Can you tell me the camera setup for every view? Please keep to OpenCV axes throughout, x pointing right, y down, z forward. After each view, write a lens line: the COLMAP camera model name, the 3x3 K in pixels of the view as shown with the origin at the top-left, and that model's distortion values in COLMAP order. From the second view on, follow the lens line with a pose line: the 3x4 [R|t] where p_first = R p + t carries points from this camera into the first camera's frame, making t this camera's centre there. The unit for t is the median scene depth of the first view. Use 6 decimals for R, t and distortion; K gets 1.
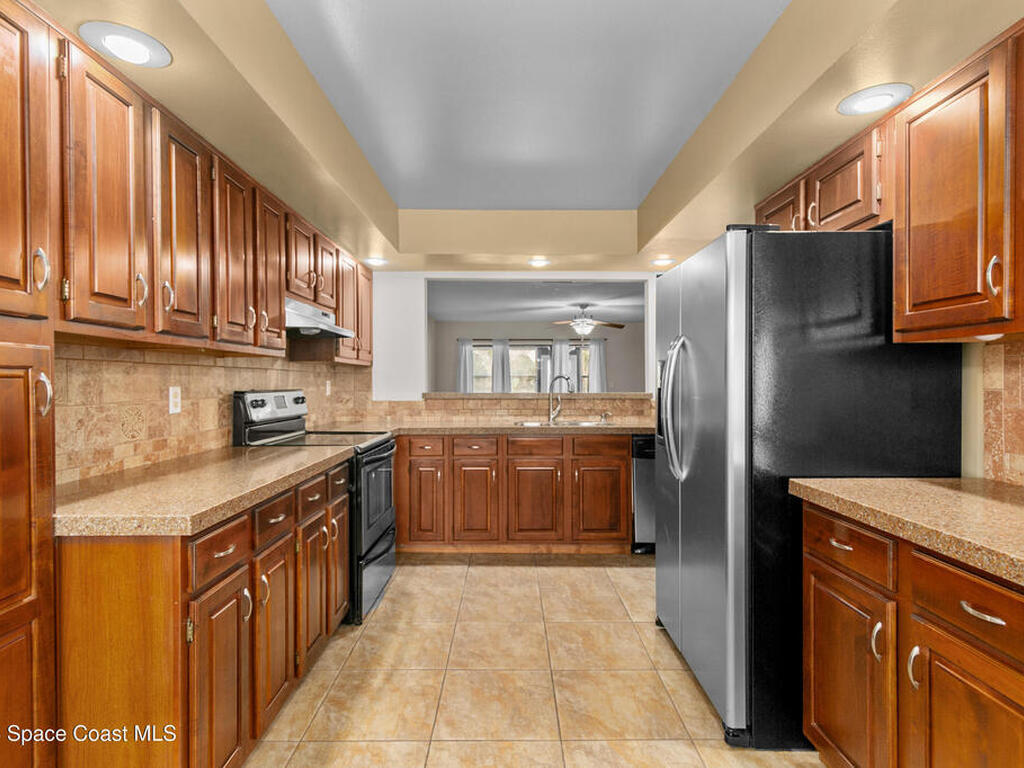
lens RADIAL K [[524.7, 0, 506.5], [0, 524.7, 379.8], [0, 0, 1]] dist [0.004233, -0.000751]
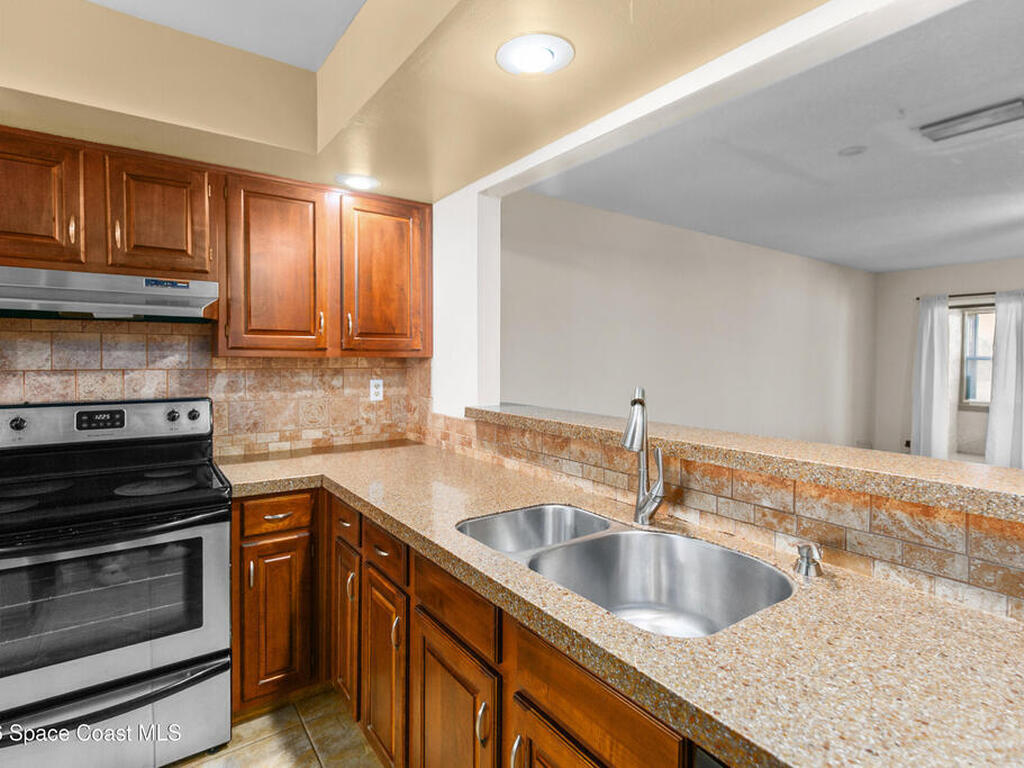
lens RADIAL K [[524.7, 0, 506.5], [0, 524.7, 379.8], [0, 0, 1]] dist [0.004233, -0.000751]
pose [[0.581944, 0.029931, -0.812678, 0.293197], [0.000021, 0.999322, 0.036820, -0.021089], [0.813229, -0.021445, 0.581549, 0.718577]]
